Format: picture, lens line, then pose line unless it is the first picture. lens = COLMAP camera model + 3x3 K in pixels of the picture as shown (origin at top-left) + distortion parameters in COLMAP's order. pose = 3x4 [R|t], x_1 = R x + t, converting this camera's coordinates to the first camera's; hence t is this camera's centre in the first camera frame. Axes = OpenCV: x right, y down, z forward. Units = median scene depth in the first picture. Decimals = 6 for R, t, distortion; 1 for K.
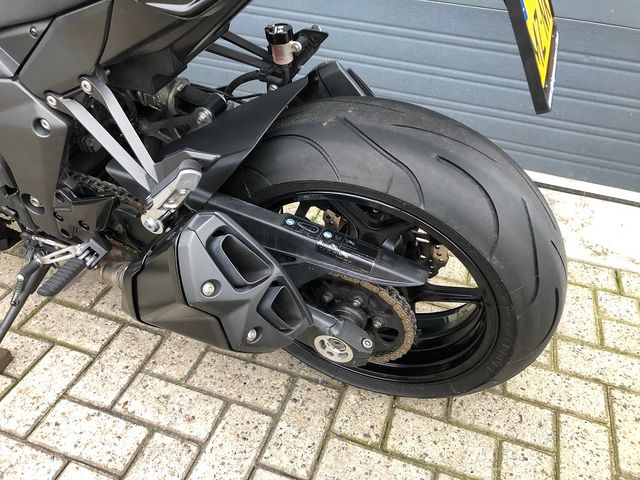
lens RADIAL K [[527.6, 0, 319.2], [0, 527.6, 238.0], [0, 0, 1]] dist [0.021260, -0.018856]
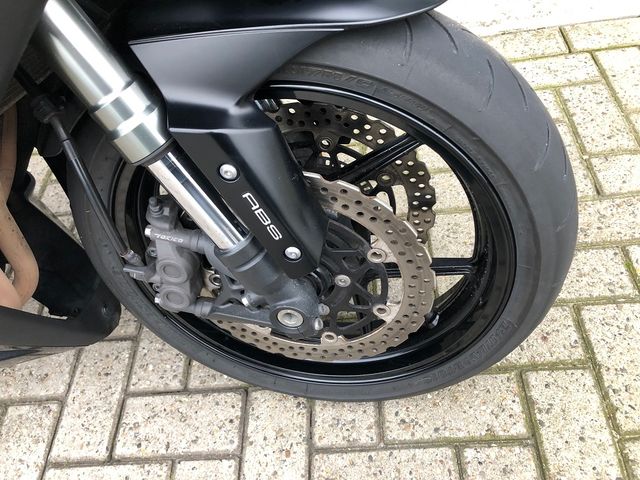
lens RADIAL K [[527.6, 0, 318.2], [0, 527.6, 239.4], [0, 0, 1]] dist [0.021260, -0.018856]
pose [[0.927118, -0.372717, 0.039170, 0.235555], [0.352389, 0.902555, 0.247419, 0.074293], [-0.127570, -0.215584, 0.968116, 0.130011]]
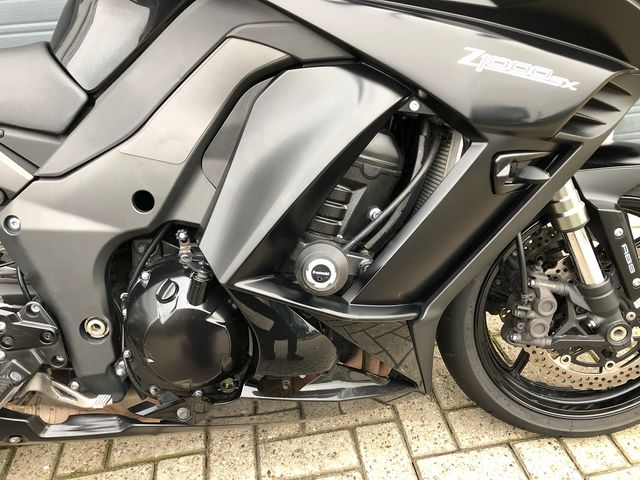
lens RADIAL K [[527.6, 0, 319.7], [0, 527.6, 242.1], [0, 0, 1]] dist [0.021260, -0.018856]
pose [[0.877750, -0.317357, 0.358942, -0.514234], [0.363281, 0.929287, -0.066735, 0.003024], [-0.312382, 0.188973, 0.930971, -0.065953]]
